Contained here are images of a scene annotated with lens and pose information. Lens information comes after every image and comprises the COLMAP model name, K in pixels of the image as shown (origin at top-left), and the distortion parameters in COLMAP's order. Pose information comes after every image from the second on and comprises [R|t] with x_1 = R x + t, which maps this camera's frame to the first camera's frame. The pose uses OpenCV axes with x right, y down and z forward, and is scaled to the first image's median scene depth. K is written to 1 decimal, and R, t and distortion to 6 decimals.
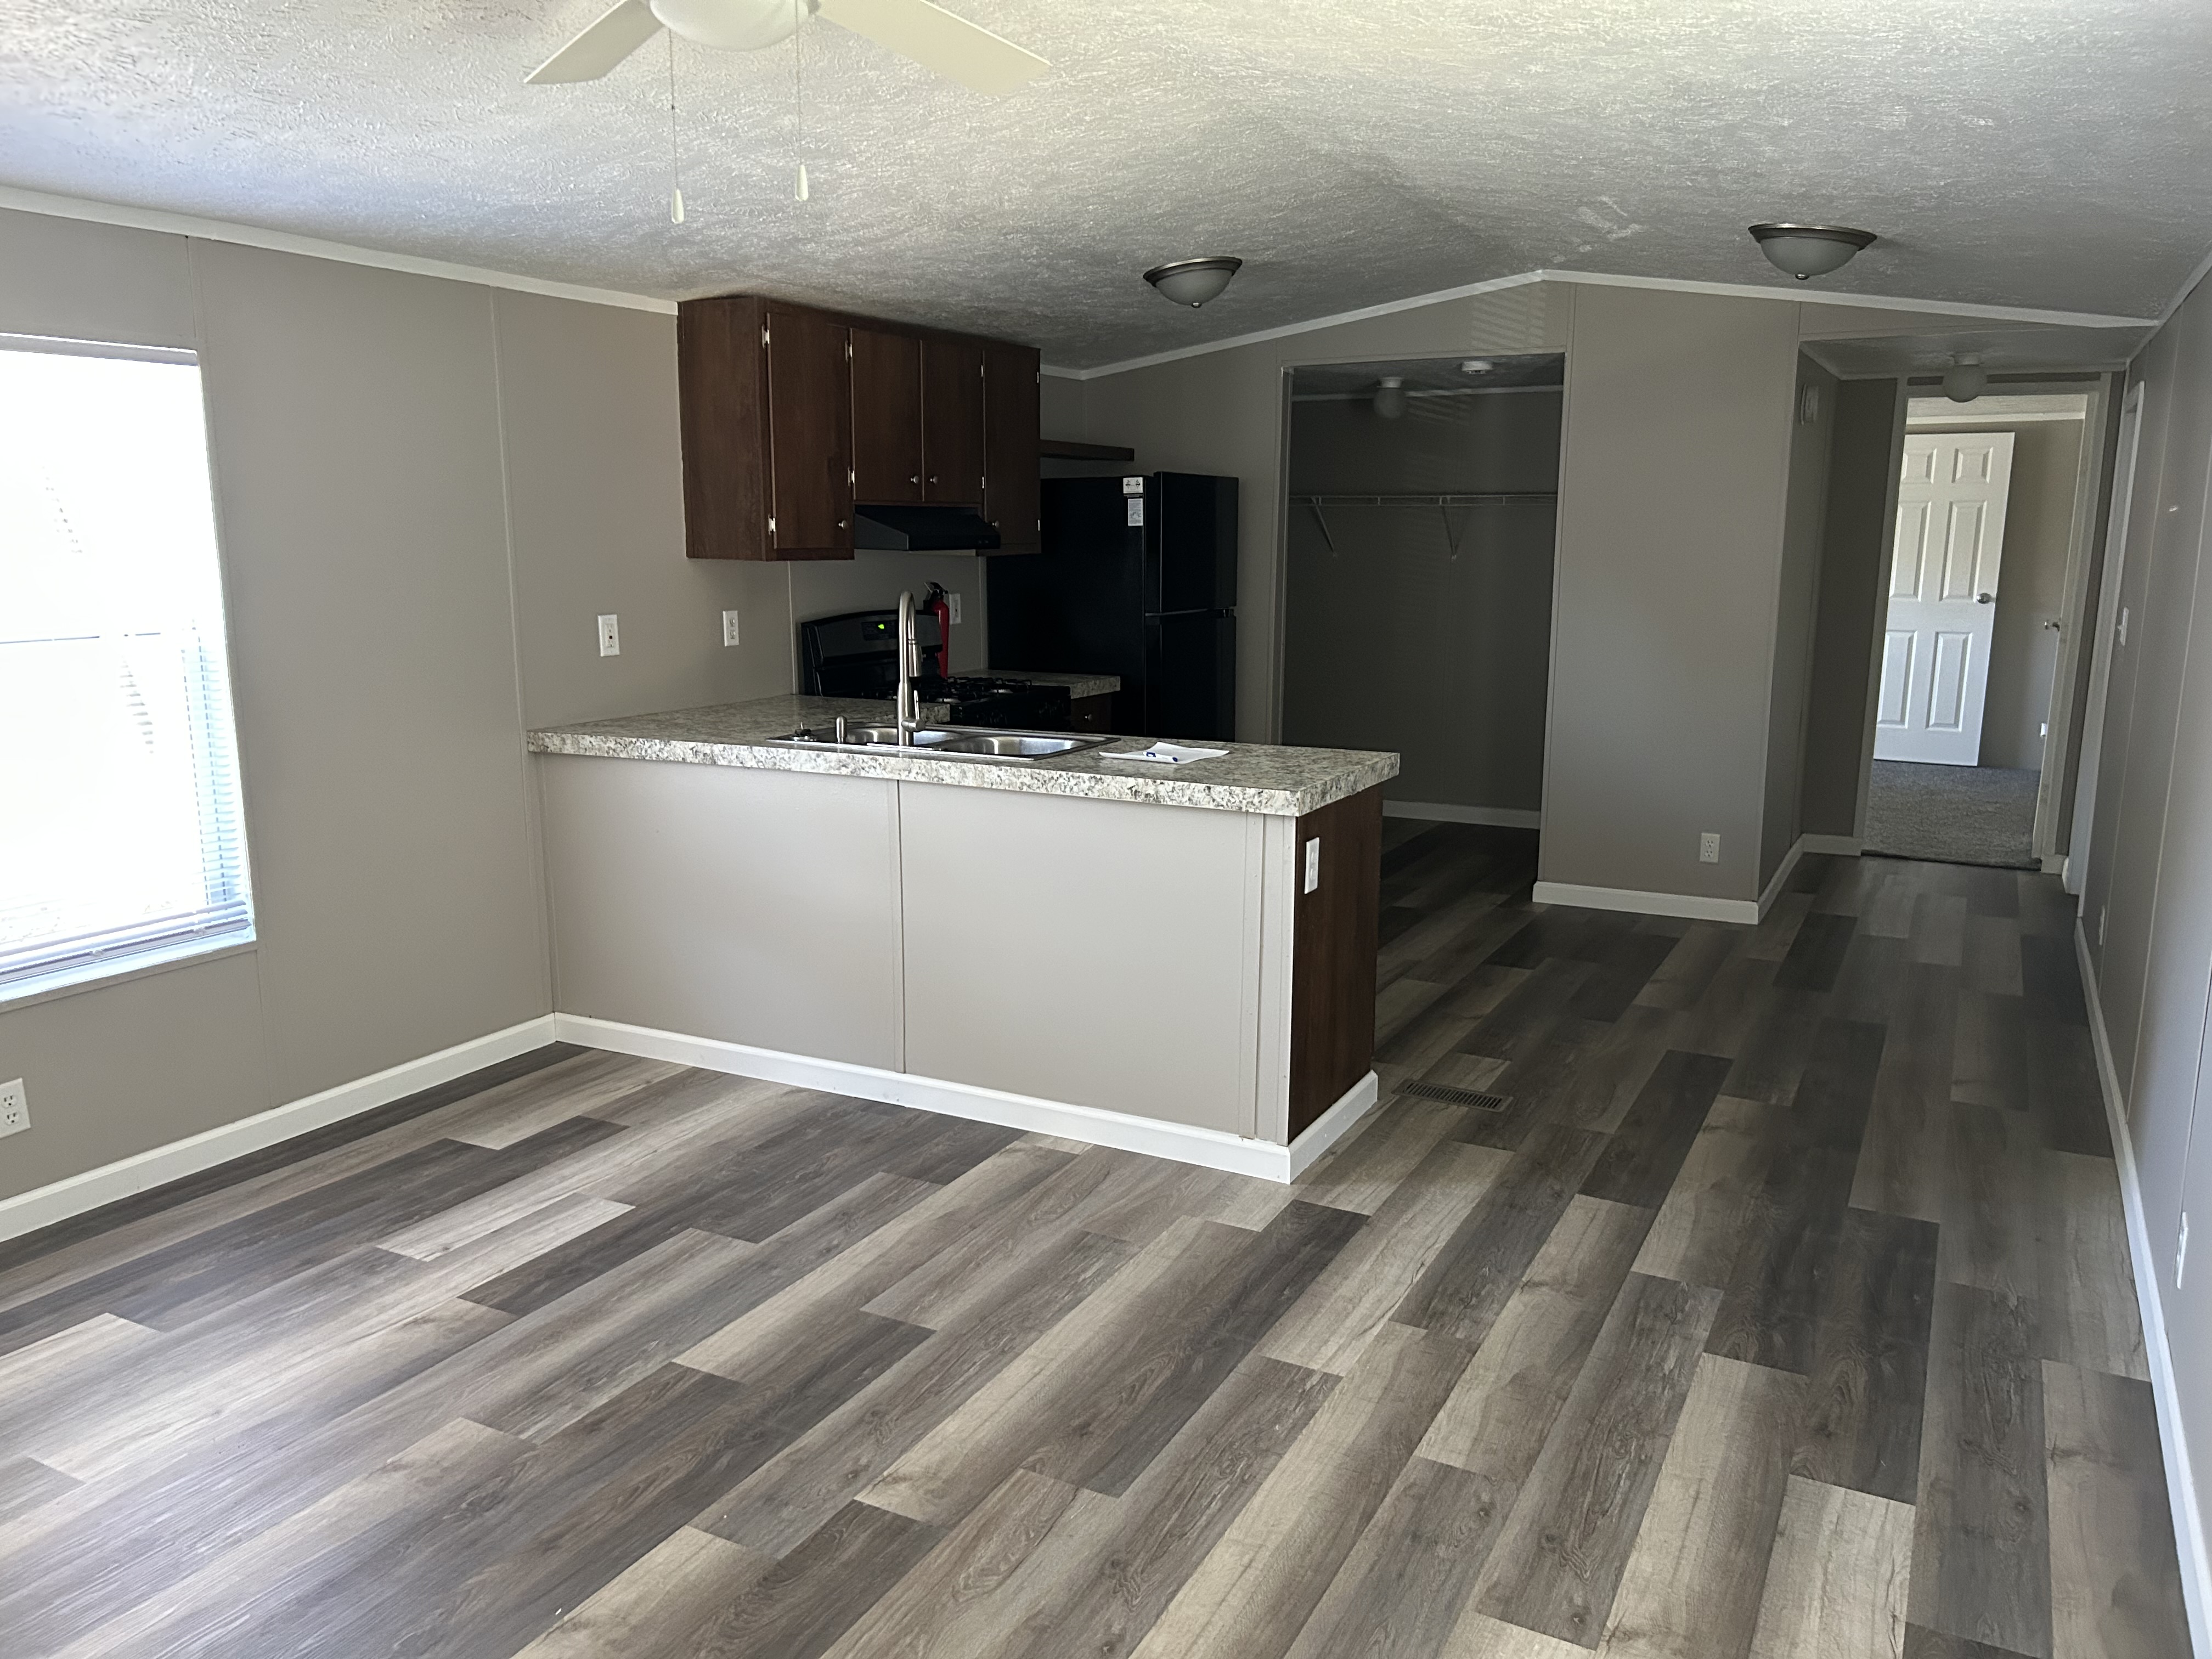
lens RADIAL K [[1672.2, 0, 1073.7], [0, 1672.2, 831.9], [0, 0, 1]] dist [0.066082, -0.083628]
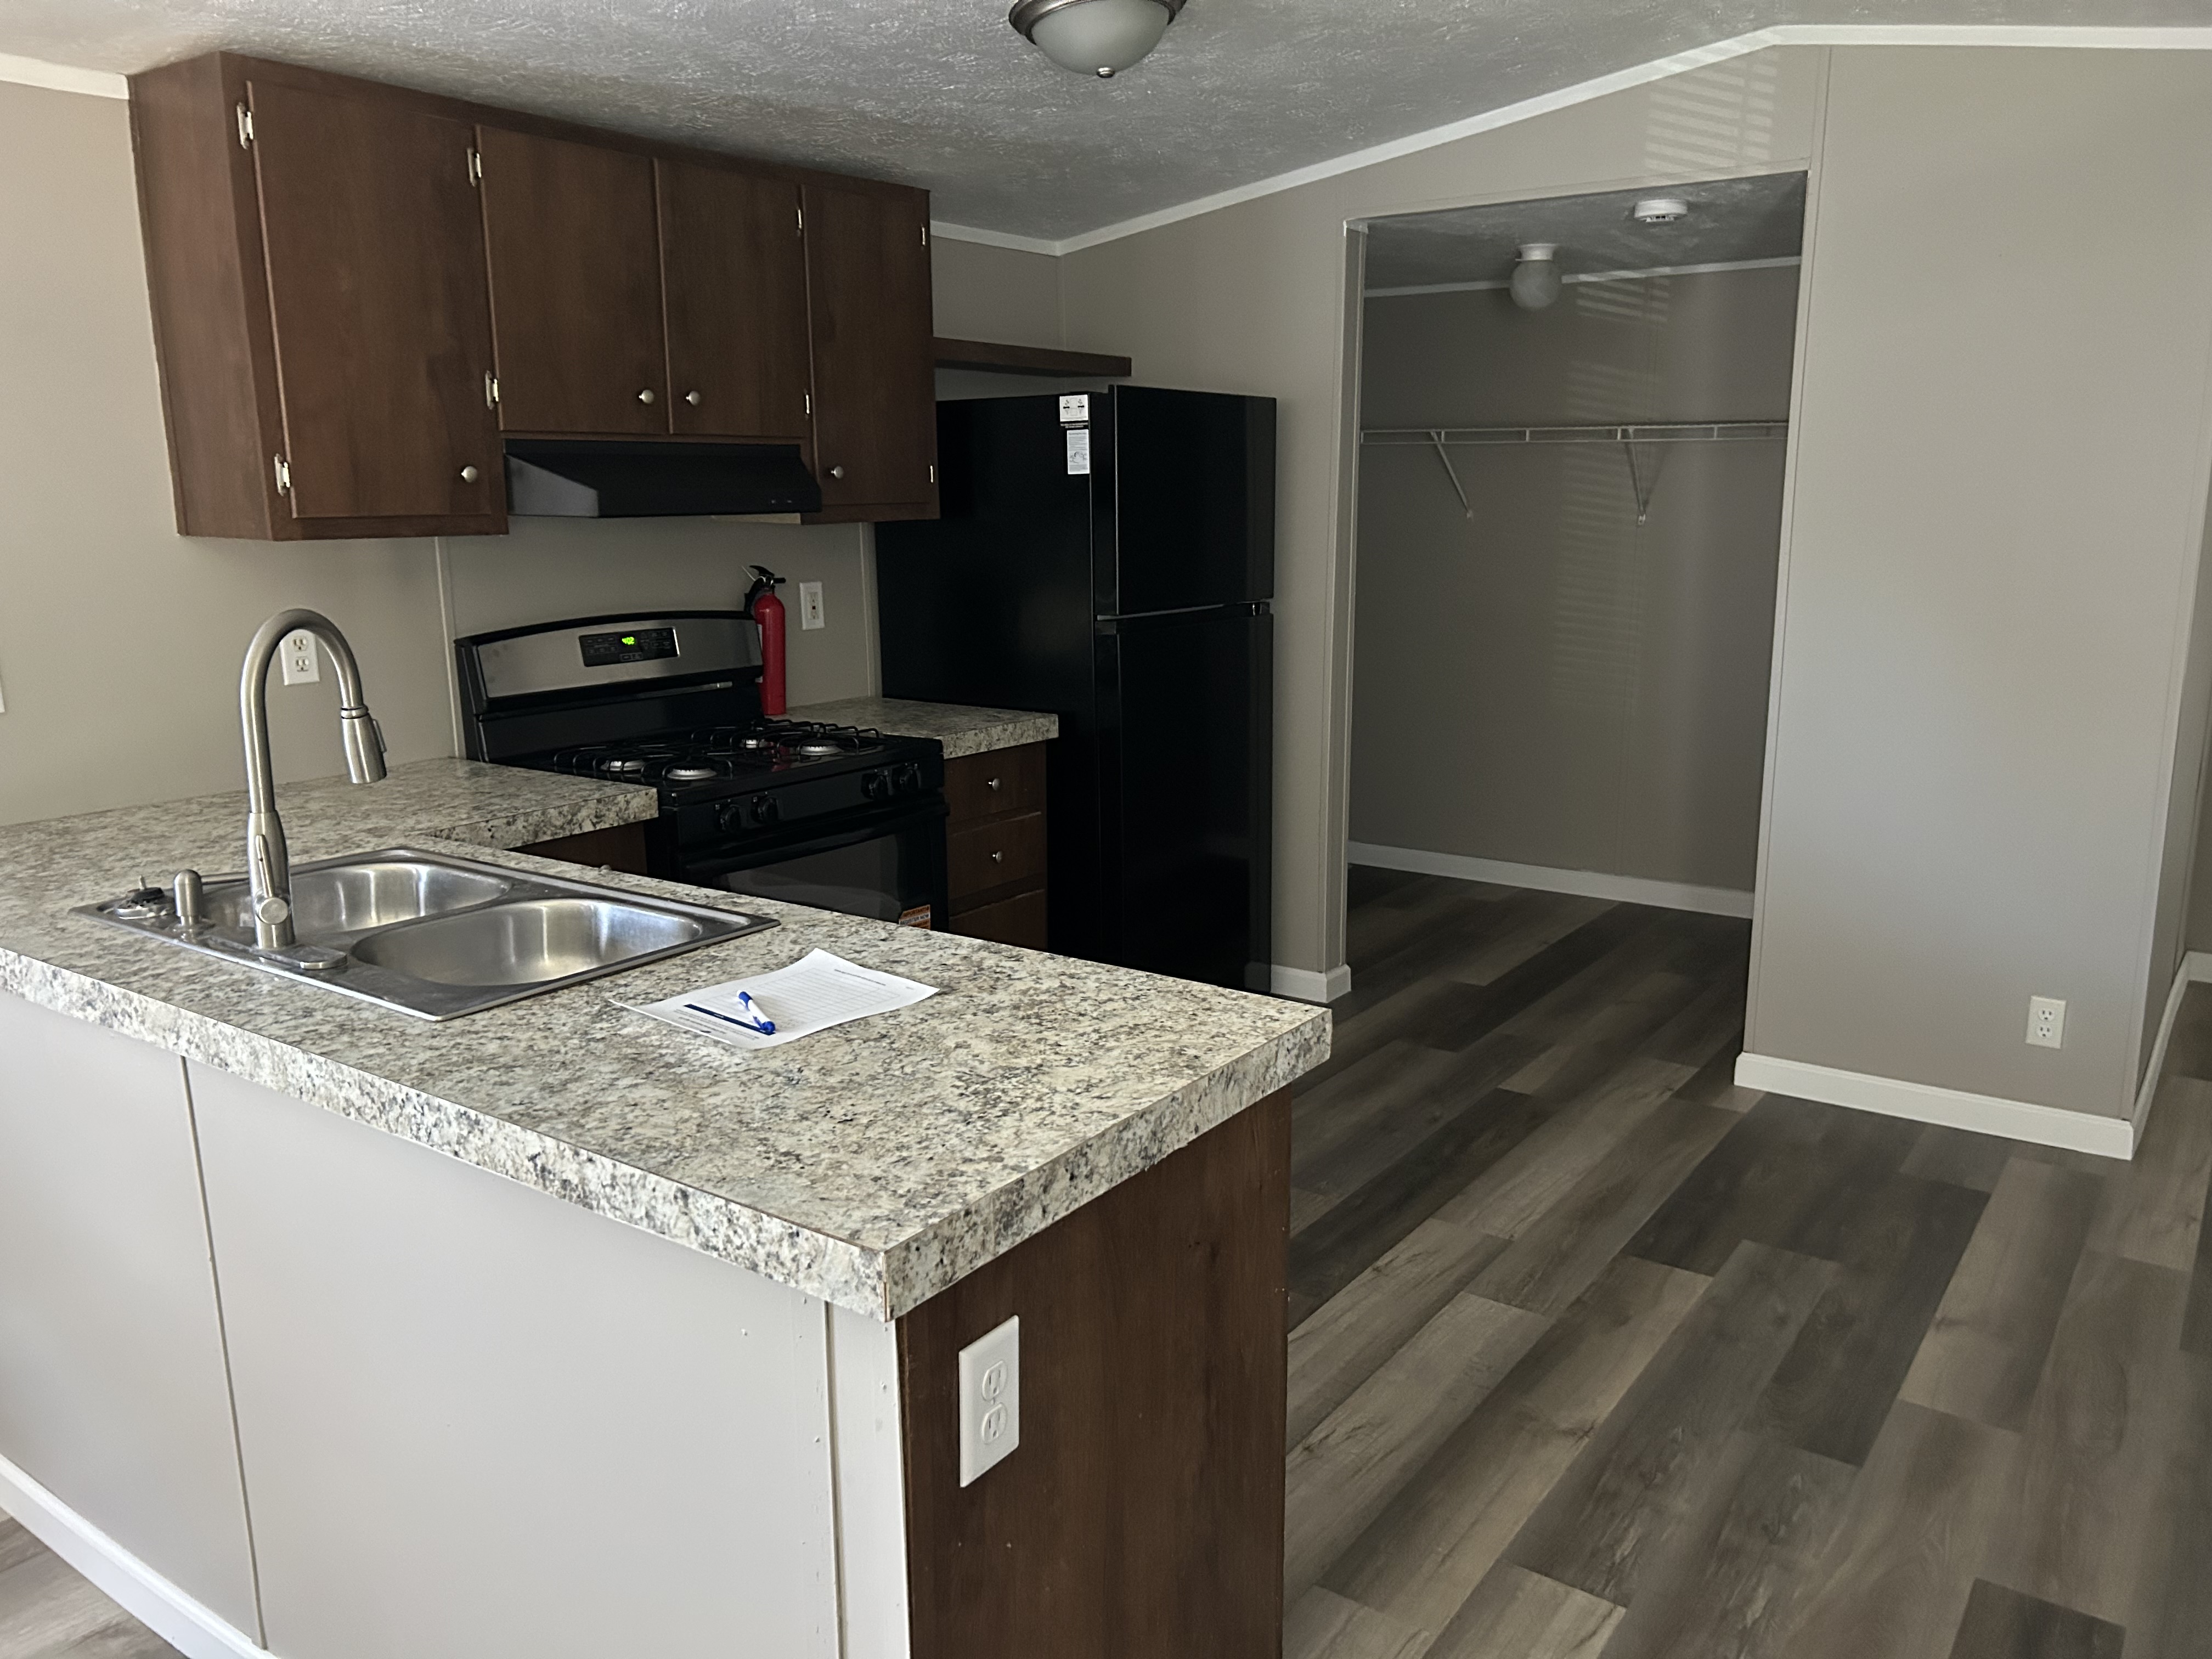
lens RADIAL K [[1672.2, 0, 1102.6], [0, 1672.2, 821.0], [0, 0, 1]] dist [0.066082, -0.083628]
pose [[0.992130, 0.018664, -0.123811, 0.180900], [-0.016090, 0.999634, 0.021762, -0.098227], [0.124172, -0.019598, 0.992067, 0.552013]]
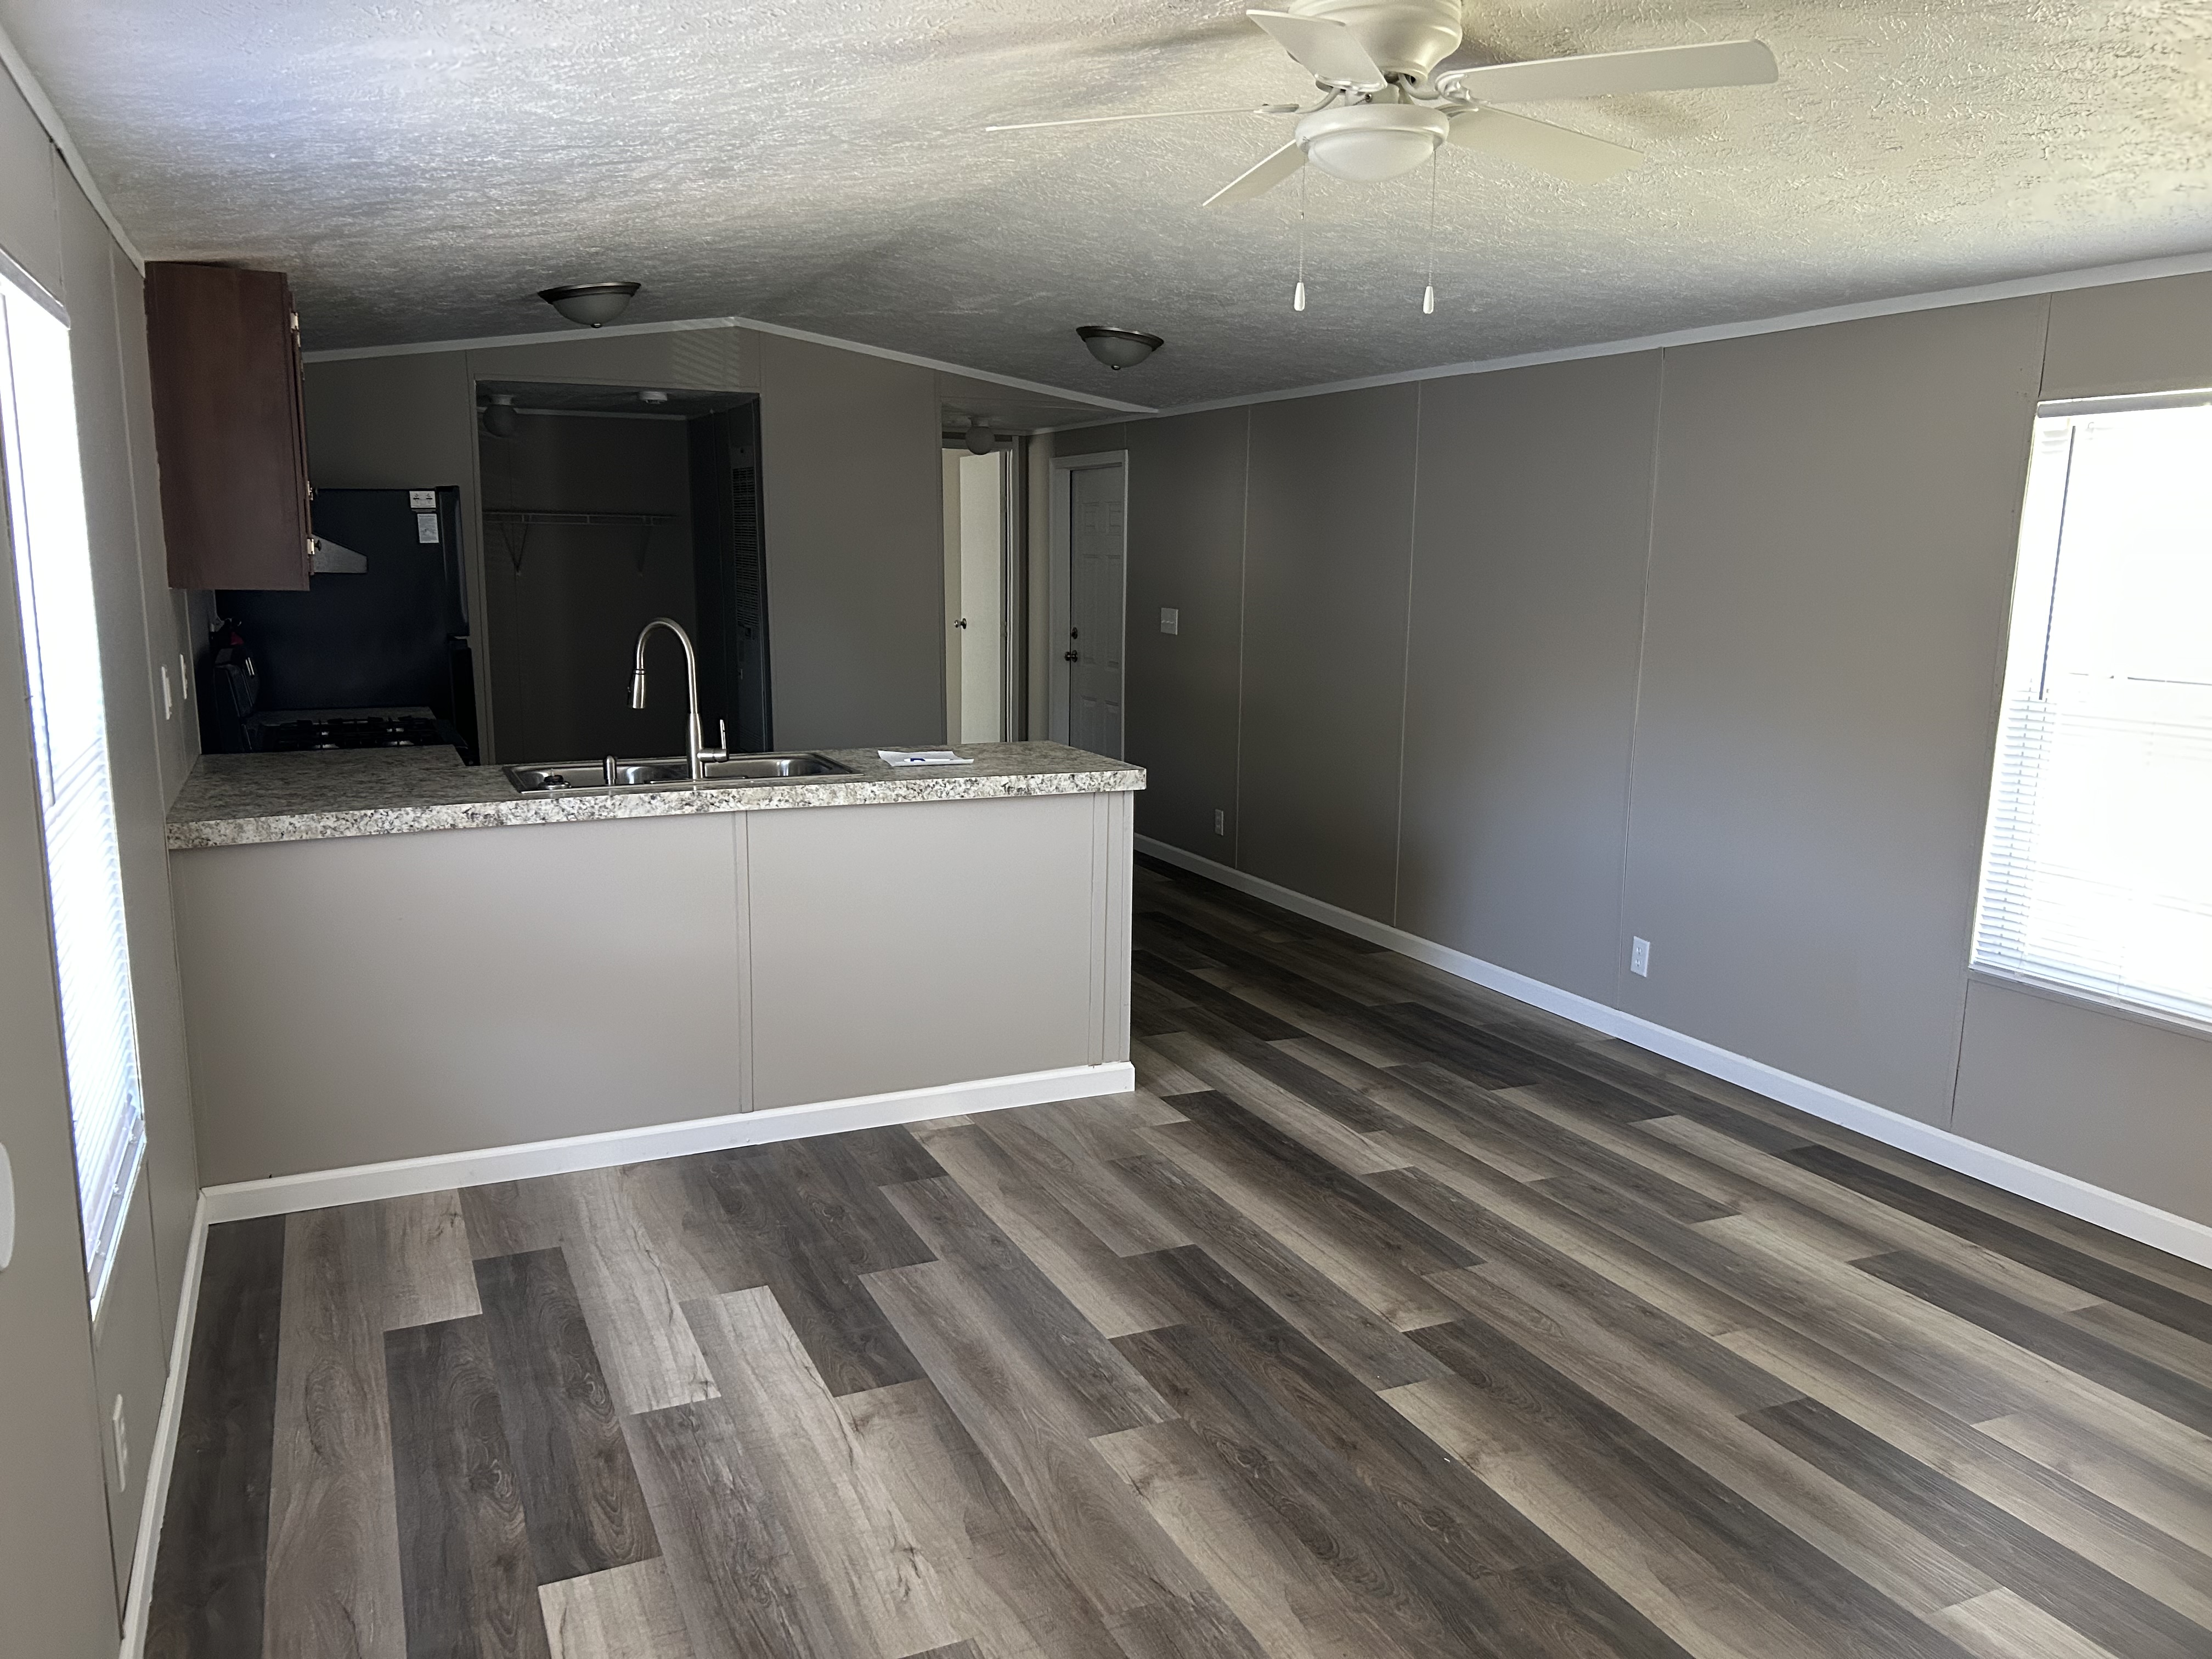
lens RADIAL K [[1672.2, 0, 1079.1], [0, 1672.2, 836.5], [0, 0, 1]] dist [0.066082, -0.083628]
pose [[0.605176, -0.134695, 0.784614, -0.717611], [0.136094, 0.988578, 0.064739, -0.050545], [-0.784373, 0.067603, 0.616595, 0.229585]]
